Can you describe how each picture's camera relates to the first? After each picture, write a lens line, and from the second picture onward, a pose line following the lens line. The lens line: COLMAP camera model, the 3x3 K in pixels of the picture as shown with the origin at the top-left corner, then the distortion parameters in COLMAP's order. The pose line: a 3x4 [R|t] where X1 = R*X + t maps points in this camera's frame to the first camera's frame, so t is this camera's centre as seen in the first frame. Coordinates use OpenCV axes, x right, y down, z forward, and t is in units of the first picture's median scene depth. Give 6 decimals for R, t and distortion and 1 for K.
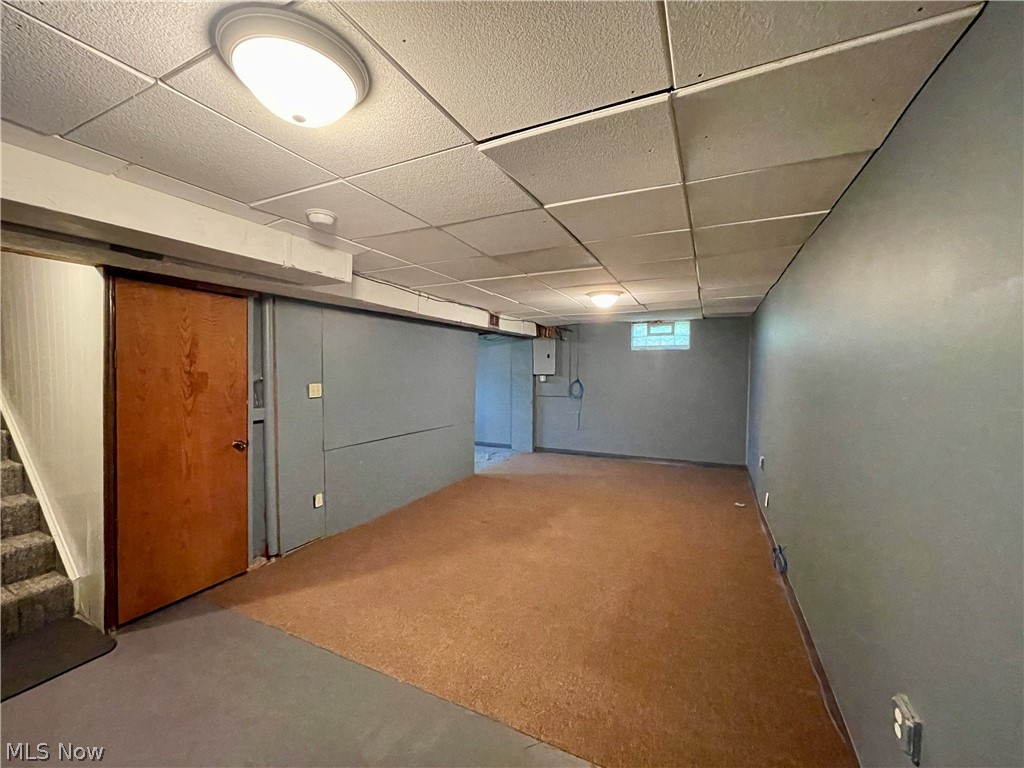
lens RADIAL K [[414.2, 0, 512.0], [0, 414.2, 384.0], [0, 0, 1]] dist [0.000125, 0.000000]
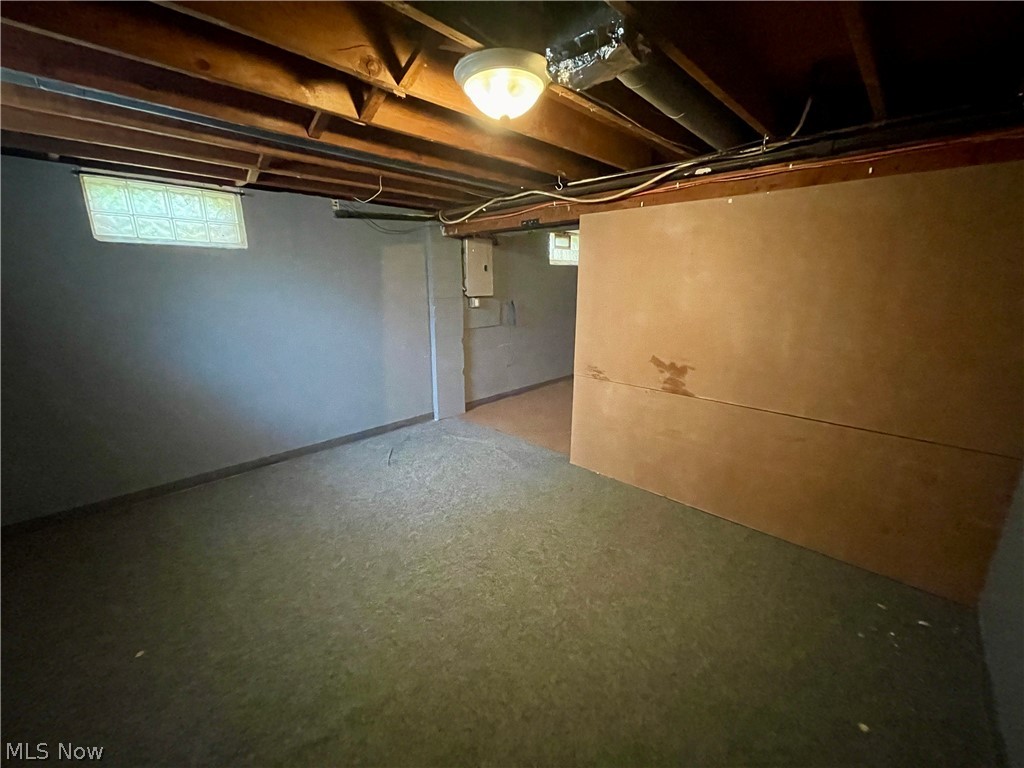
lens RADIAL K [[414.2, 0, 512.0], [0, 414.2, 384.0], [0, 0, 1]] dist [0.000125, 0.000000]
pose [[0.323063, -0.234933, 0.916754, -0.564528], [0.032547, 0.970883, 0.237334, -0.043485], [-0.945818, -0.046836, 0.321302, 0.736565]]
